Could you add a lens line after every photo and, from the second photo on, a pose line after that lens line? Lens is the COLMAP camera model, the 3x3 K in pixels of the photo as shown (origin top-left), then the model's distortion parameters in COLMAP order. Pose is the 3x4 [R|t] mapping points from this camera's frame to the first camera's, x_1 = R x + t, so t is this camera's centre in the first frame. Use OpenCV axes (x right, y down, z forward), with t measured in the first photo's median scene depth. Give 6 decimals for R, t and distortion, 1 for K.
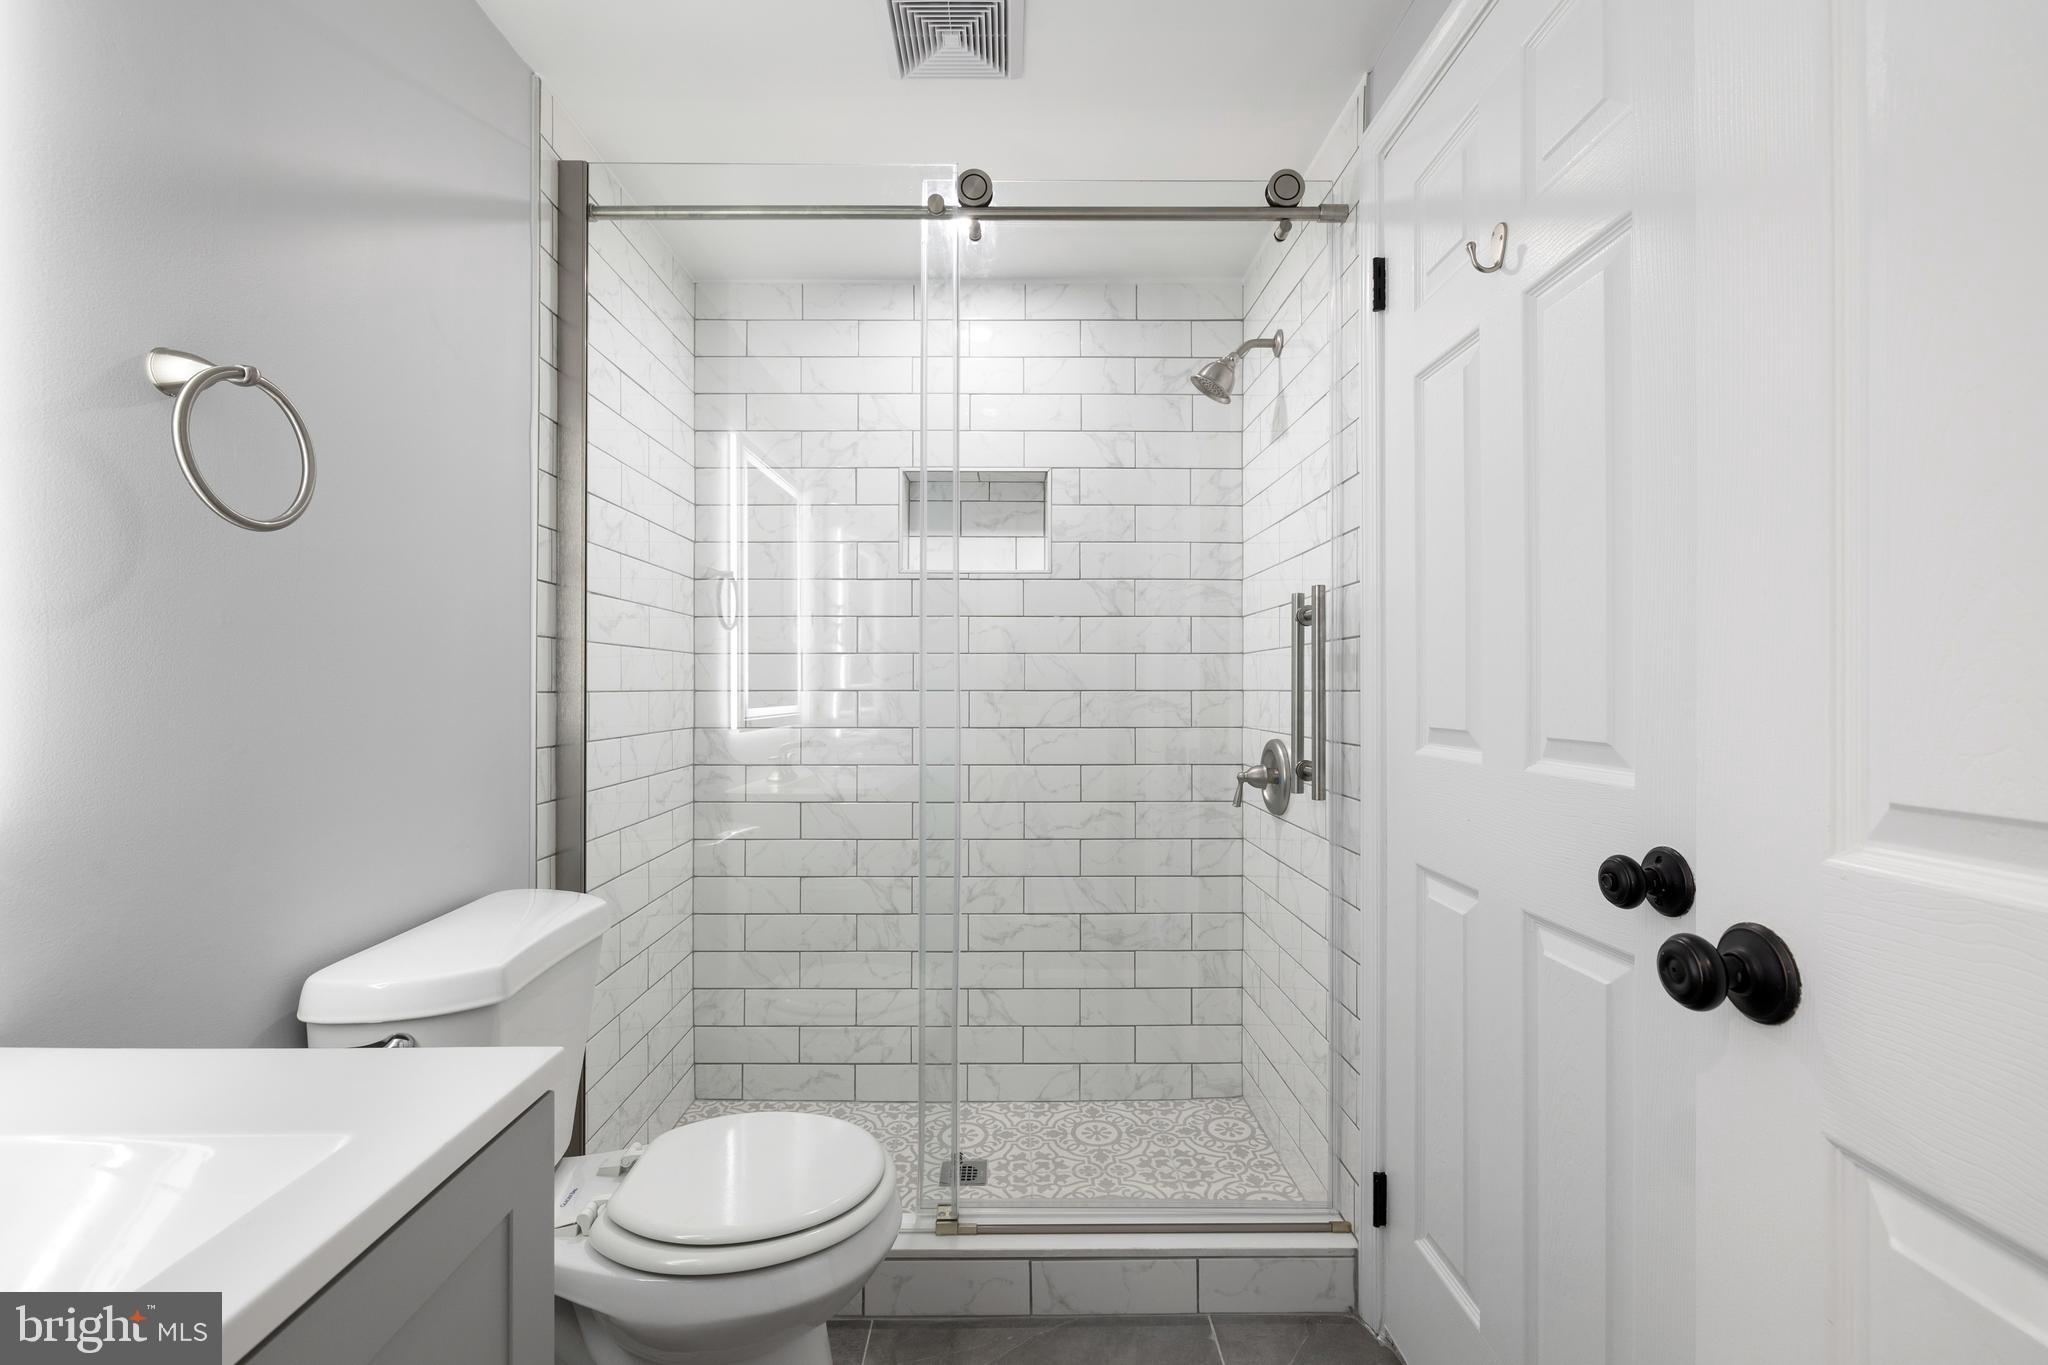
lens RADIAL K [[870.8, 0, 1019.9], [0, 870.8, 696.0], [0, 0, 1]] dist [0.000965, -0.000254]
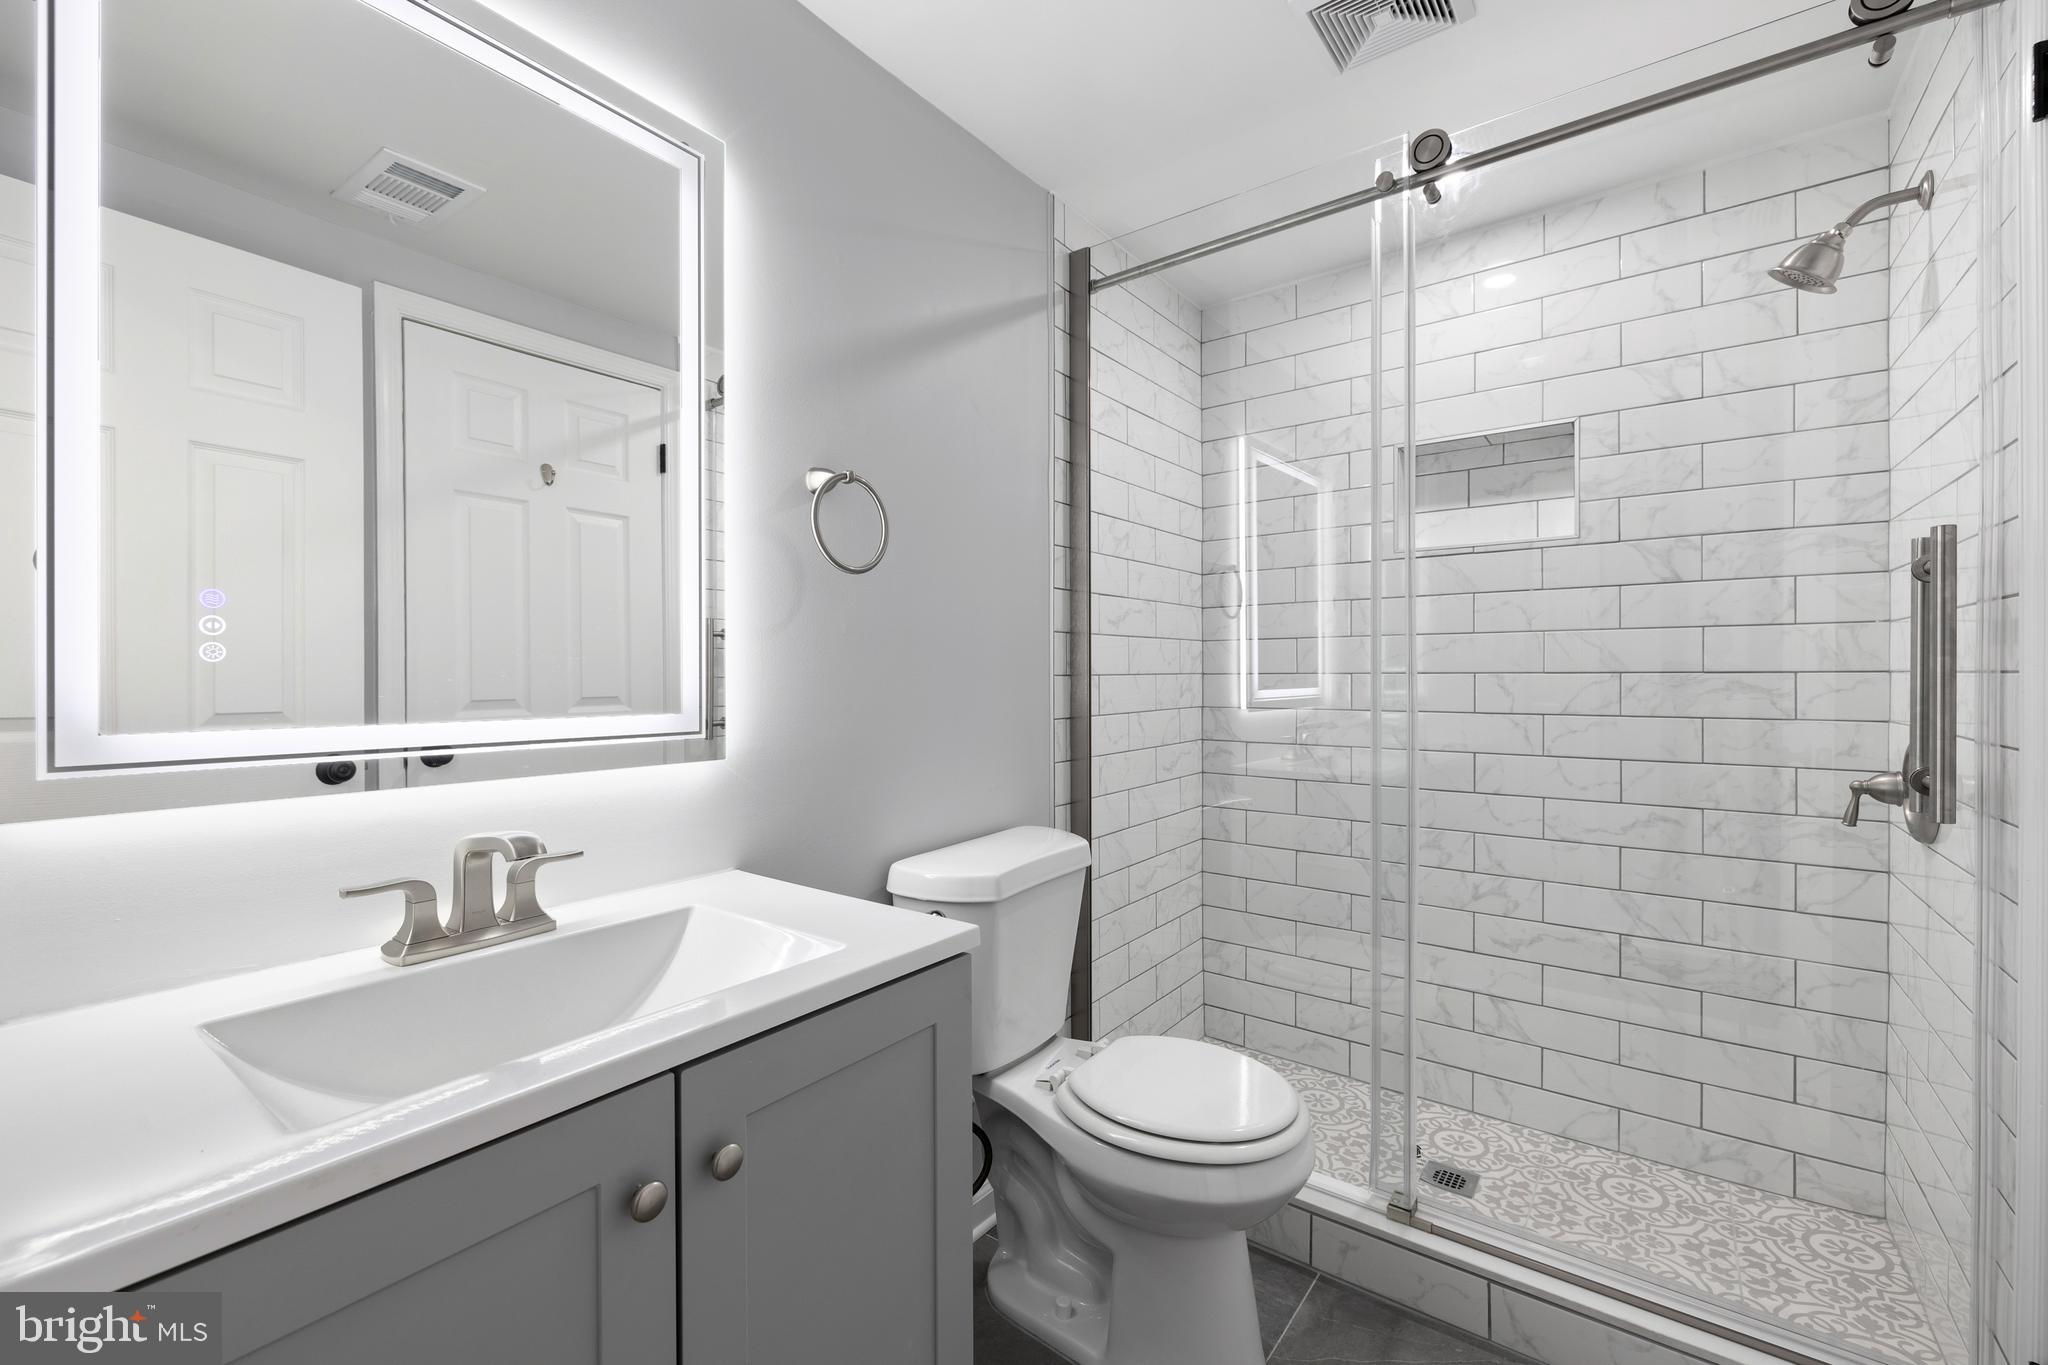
lens RADIAL K [[854.2, 0, 1024.2], [0, 854.2, 690.1], [0, 0, 1]] dist [-0.000320, -0.000706]
pose [[0.794091, 0.008818, -0.607735, 0.123623], [-0.000674, 0.999907, 0.013626, 0.000100], [0.607799, -0.010411, 0.794023, -0.018608]]
